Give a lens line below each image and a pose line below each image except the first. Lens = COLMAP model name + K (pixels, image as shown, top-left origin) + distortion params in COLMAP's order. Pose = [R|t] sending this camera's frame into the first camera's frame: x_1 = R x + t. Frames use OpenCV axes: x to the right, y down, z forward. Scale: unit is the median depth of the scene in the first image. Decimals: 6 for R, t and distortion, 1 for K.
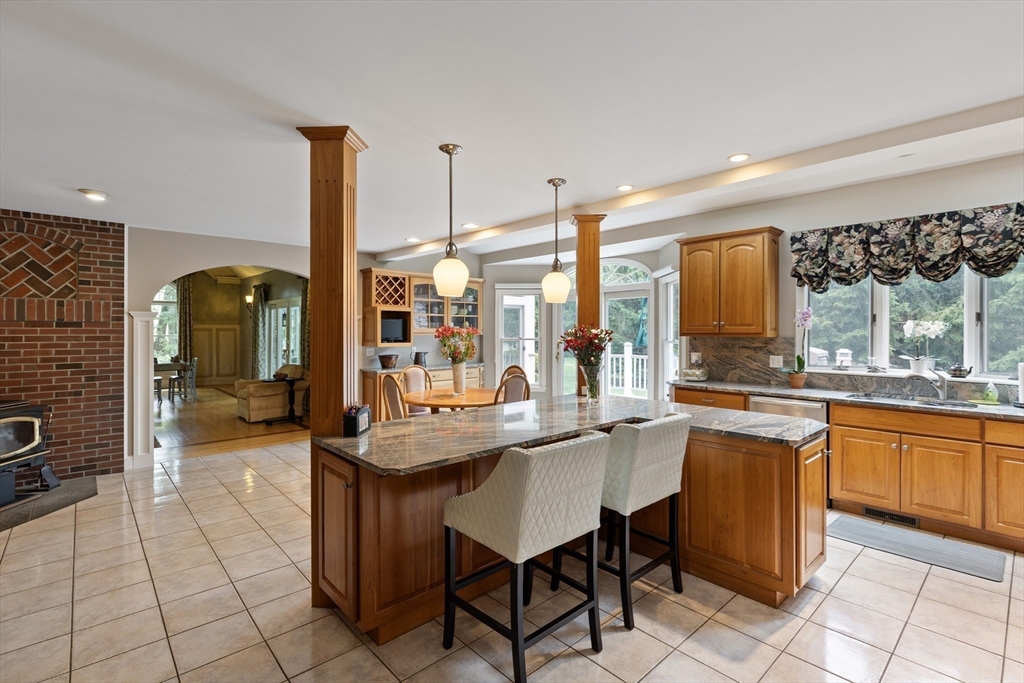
lens RADIAL K [[474.5, 0, 520.0], [0, 474.5, 328.2], [0, 0, 1]] dist [-0.001308, 0.001154]
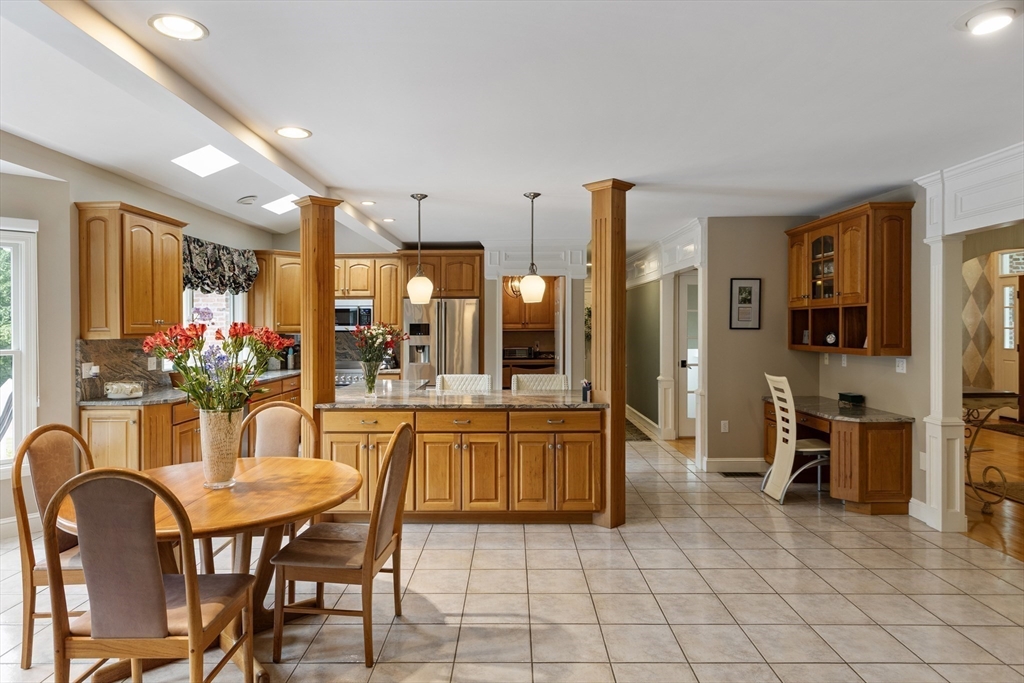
lens RADIAL K [[610.0, 0, 512.7], [0, 610.0, 335.7], [0, 0, 1]] dist [-0.001106, 0.000062]
pose [[-0.732757, -0.003896, 0.680479, -0.775528], [0.006220, 0.999903, 0.012423, 0.005761], [-0.680462, 0.013336, -0.732662, 1.388364]]
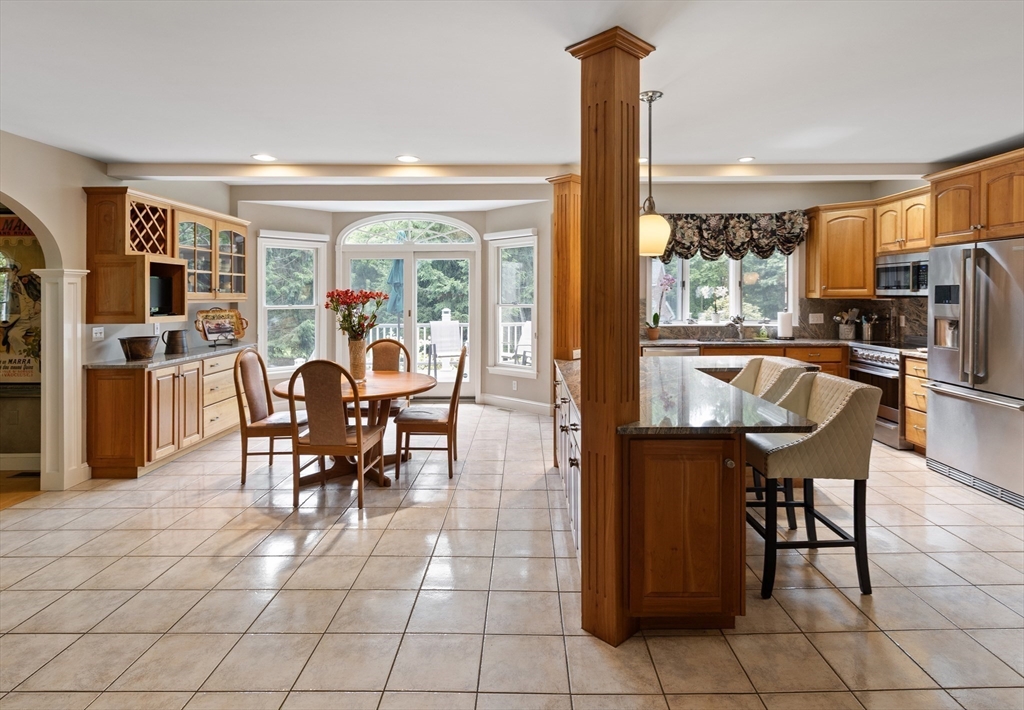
lens RADIAL K [[540.0, 0, 521.6], [0, 540.0, 293.8], [0, 0, 1]] dist [-0.001591, -0.002114]
pose [[0.679348, -0.002021, 0.733814, -0.650682], [0.002110, 0.999997, 0.000800, 0.004007], [-0.733813, 0.001005, 0.679351, 0.279940]]
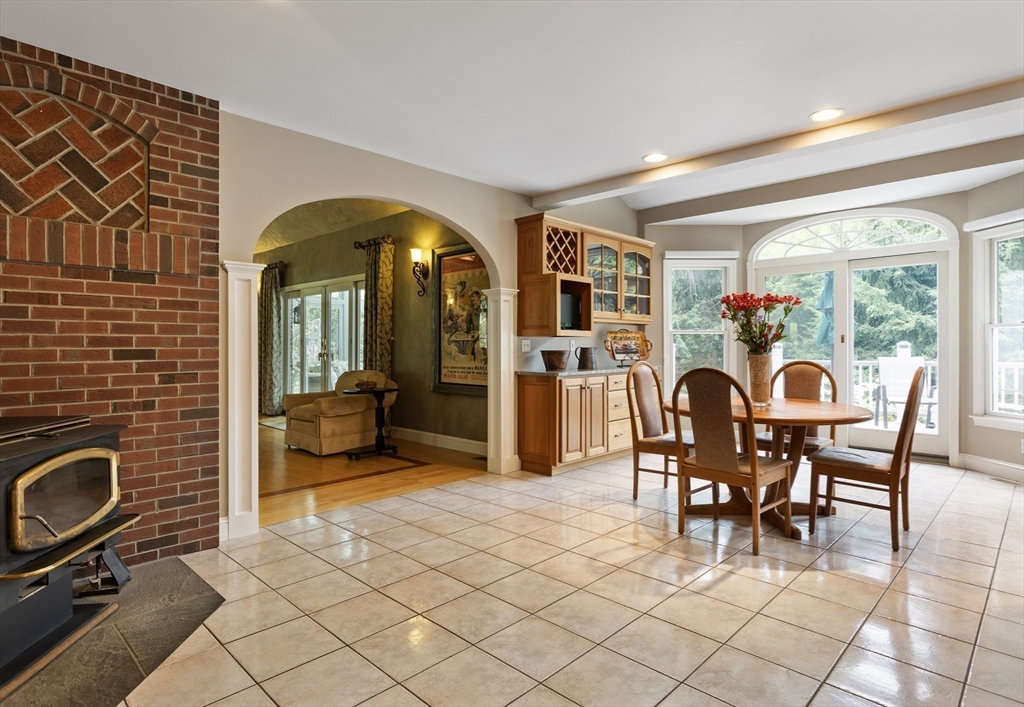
lens RADIAL K [[552.0, 0, 505.2], [0, 552.0, 343.0], [0, 0, 1]] dist [-0.002586, 0.001421]
pose [[0.998837, -0.002919, 0.048124, -0.557725], [0.002943, 0.999996, -0.000428, 0.068164], [-0.048122, 0.000569, 0.998841, 0.353993]]
